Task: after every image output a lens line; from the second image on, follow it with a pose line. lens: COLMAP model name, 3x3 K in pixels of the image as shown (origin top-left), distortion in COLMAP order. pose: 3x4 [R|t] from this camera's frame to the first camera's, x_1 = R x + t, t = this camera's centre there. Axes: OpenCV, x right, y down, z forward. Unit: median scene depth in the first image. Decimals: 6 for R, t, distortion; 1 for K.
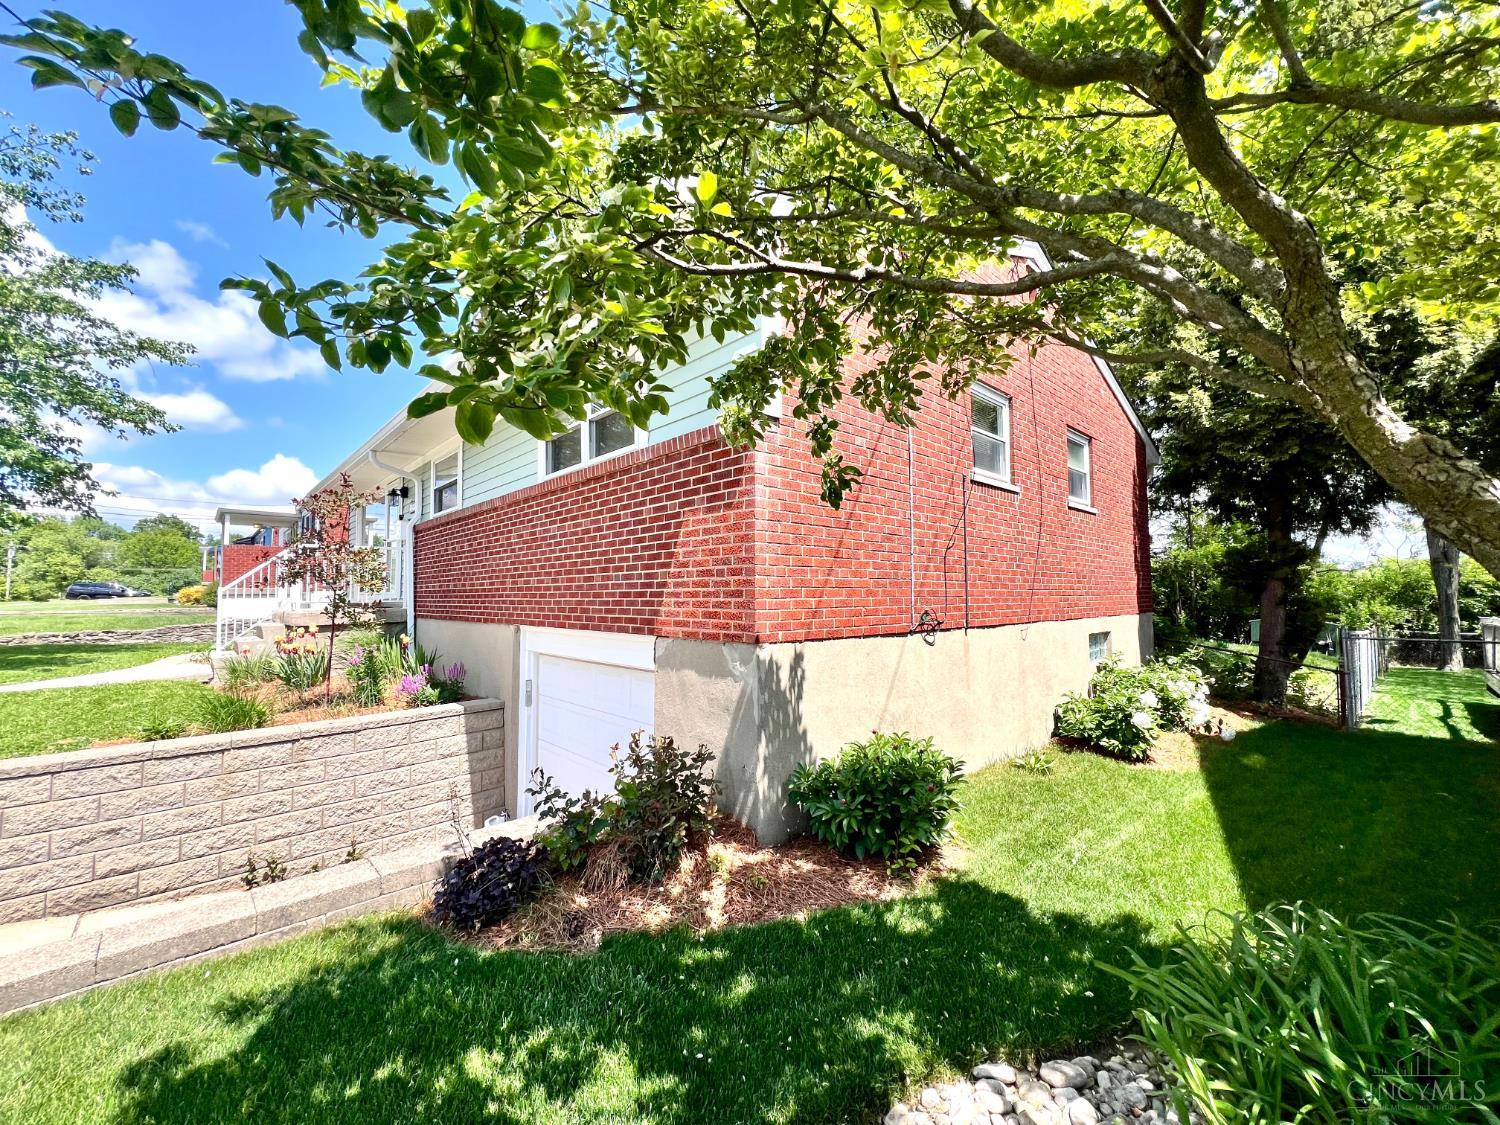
lens RADIAL K [[604.1, 0, 750.0], [0, 604.1, 562.5], [0, 0, 1]] dist [-0.000046, -0.000093]
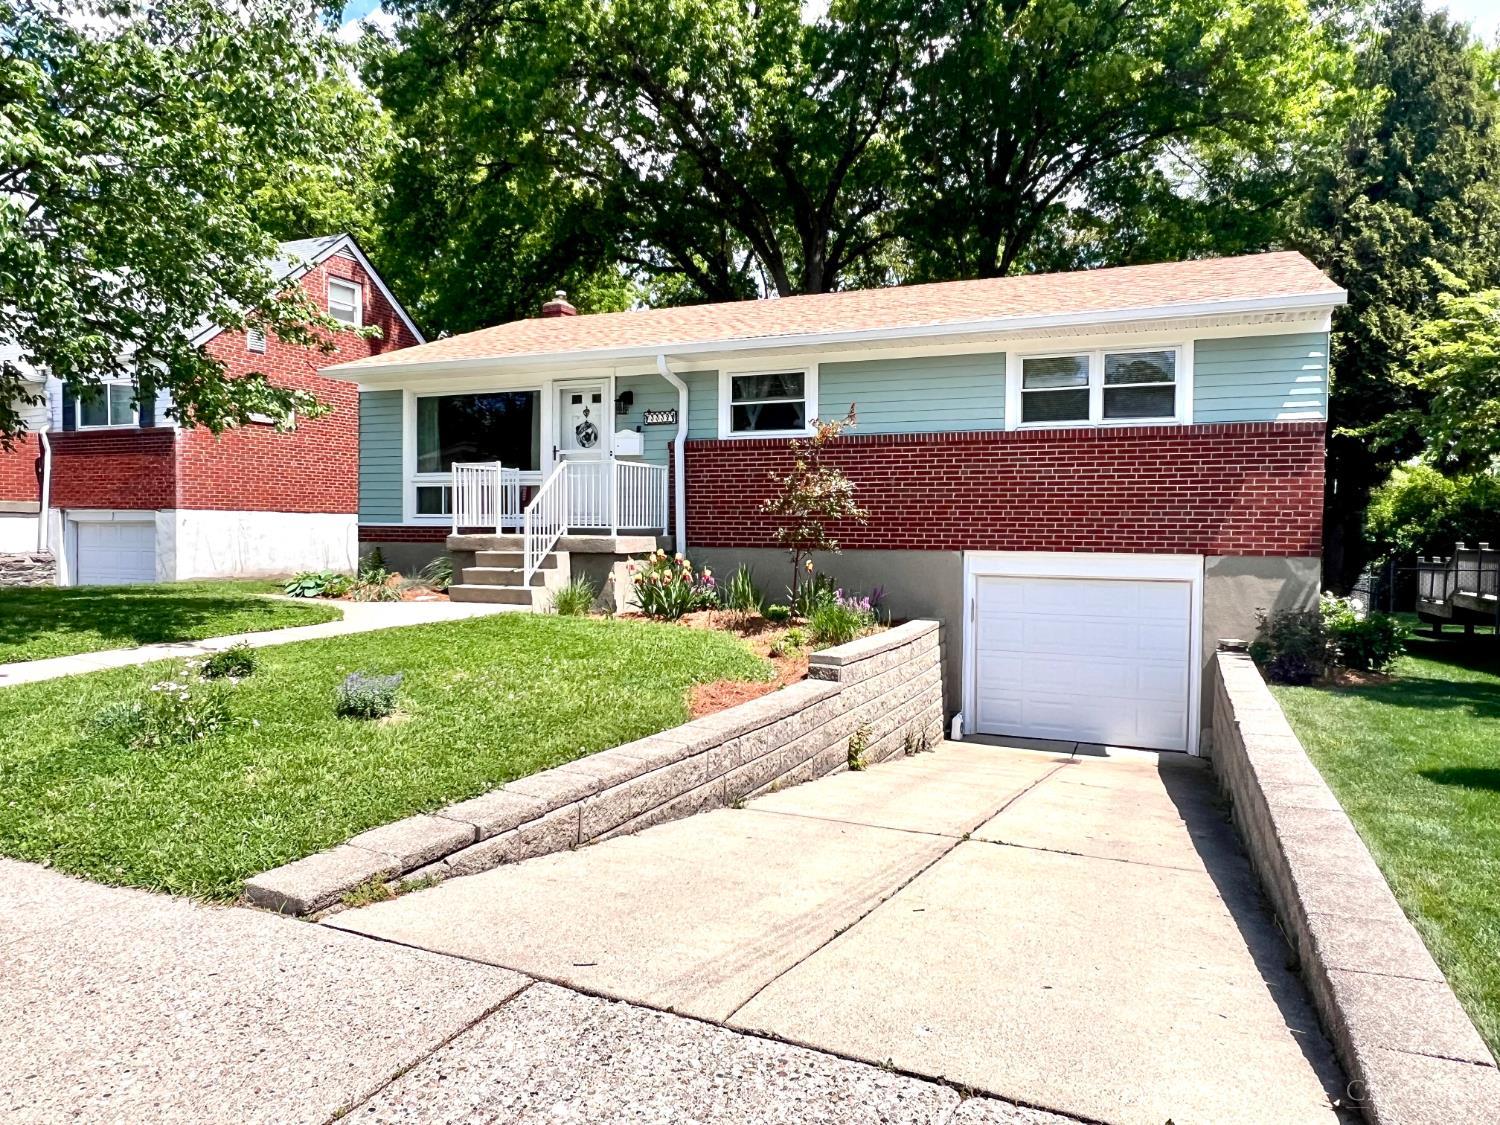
lens RADIAL K [[939.9, 0, 750.0], [0, 939.9, 562.5], [0, 0, 1]] dist [0.002790, 0.001744]
pose [[0.910933, -0.024441, 0.411830, -2.075276], [-0.023842, 0.993456, 0.111696, -0.088068], [-0.411865, -0.111566, 0.904389, -0.613087]]
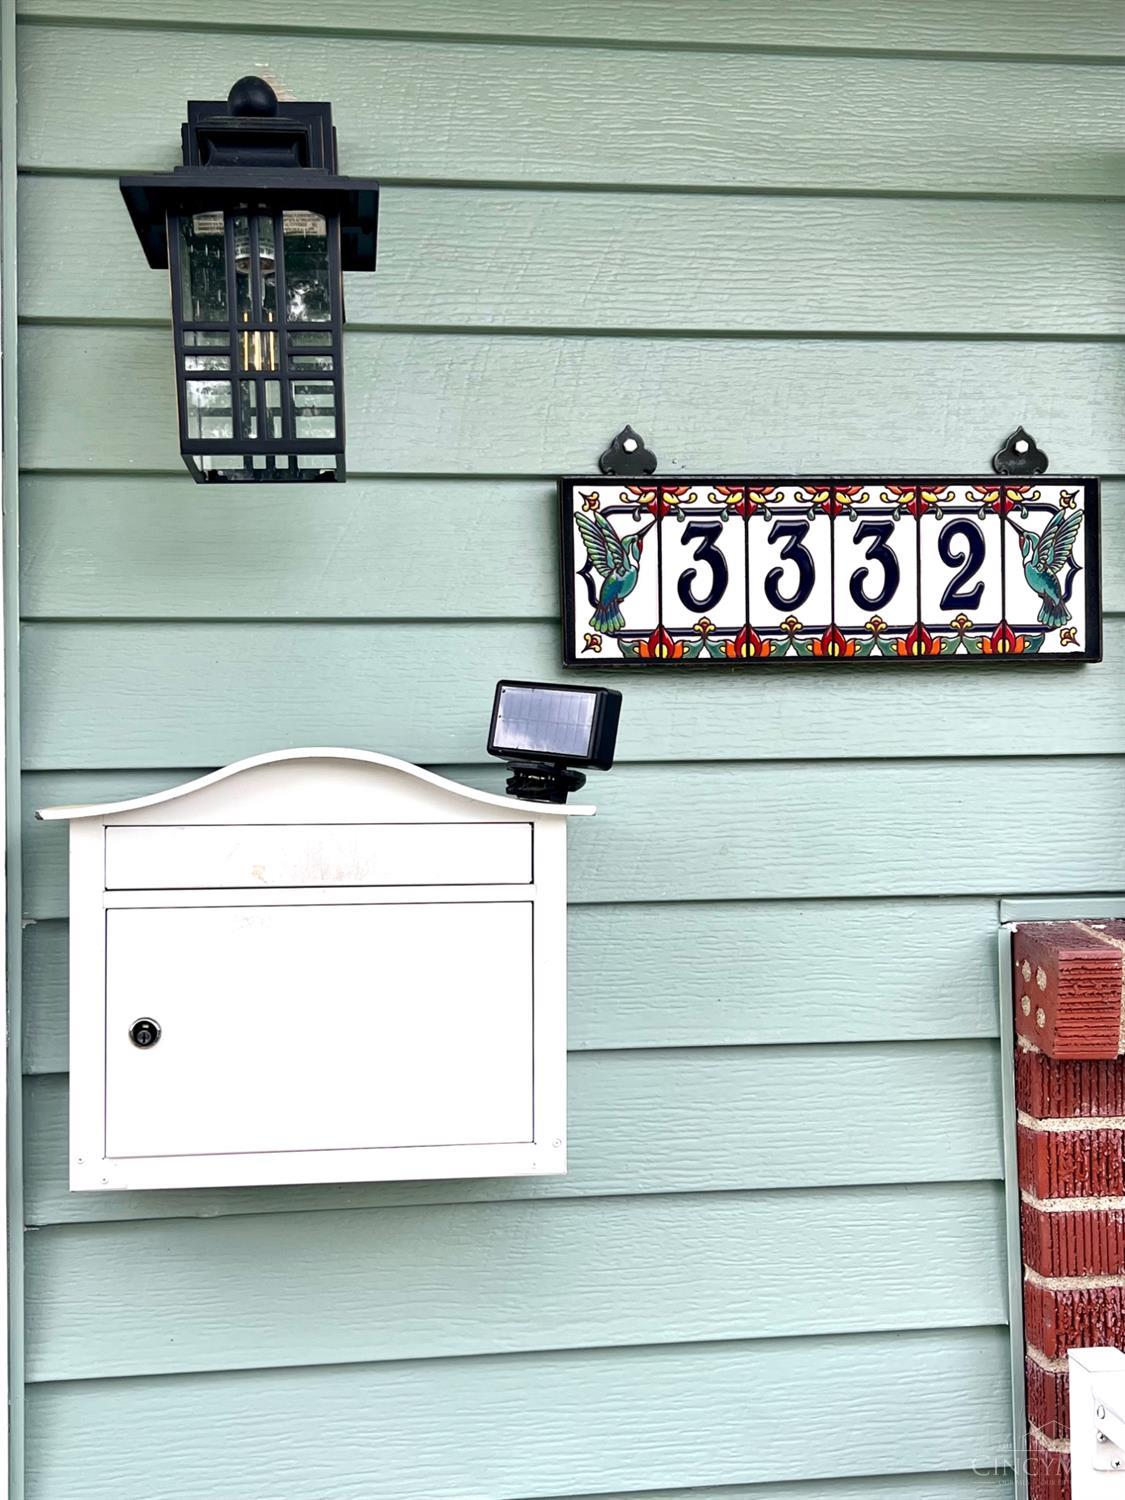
lens RADIAL K [[1566.7, 0, 562.5], [0, 1566.7, 750.0], [0, 0, 1]] dist [0.016438, 0.006614]
pose [[0.602975, 0.013219, 0.797651, -1.430510], [-0.031262, 0.999486, 0.007068, -0.162172], [-0.797147, -0.029198, 0.603078, 1.943159]]
